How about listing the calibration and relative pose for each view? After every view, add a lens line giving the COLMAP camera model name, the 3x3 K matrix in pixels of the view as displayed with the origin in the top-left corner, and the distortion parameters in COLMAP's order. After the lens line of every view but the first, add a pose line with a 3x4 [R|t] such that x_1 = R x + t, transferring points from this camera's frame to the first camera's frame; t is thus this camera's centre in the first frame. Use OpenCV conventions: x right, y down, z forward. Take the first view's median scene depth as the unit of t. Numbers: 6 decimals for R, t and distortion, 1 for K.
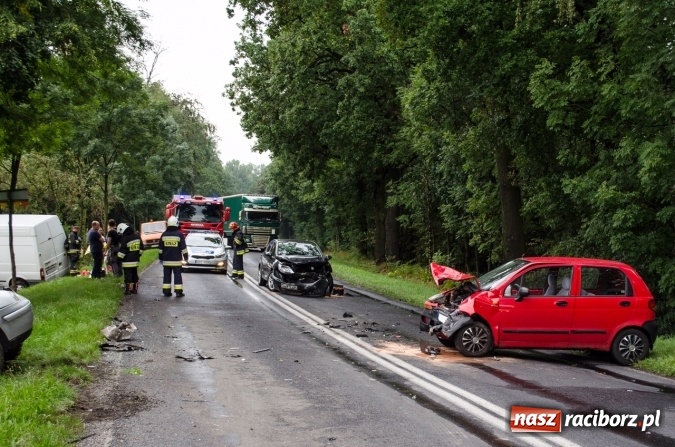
lens RADIAL K [[878.9, 0, 347.2], [0, 878.9, 224.0], [0, 0, 1]] dist [-0.008793, 0.010402]
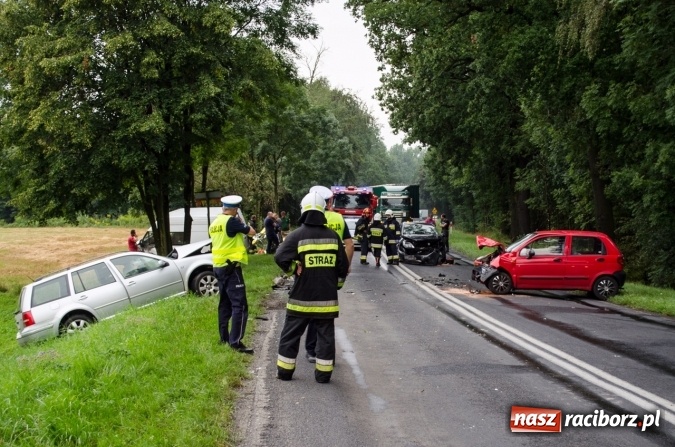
lens RADIAL K [[878.9, 0, 347.2], [0, 878.9, 224.0], [0, 0, 1]] dist [-0.008793, 0.010402]
pose [[0.981788, -0.020500, -0.188868, 0.049233], [0.024183, 0.999559, 0.017216, -0.002631], [0.188432, -0.021470, 0.981852, -0.169833]]
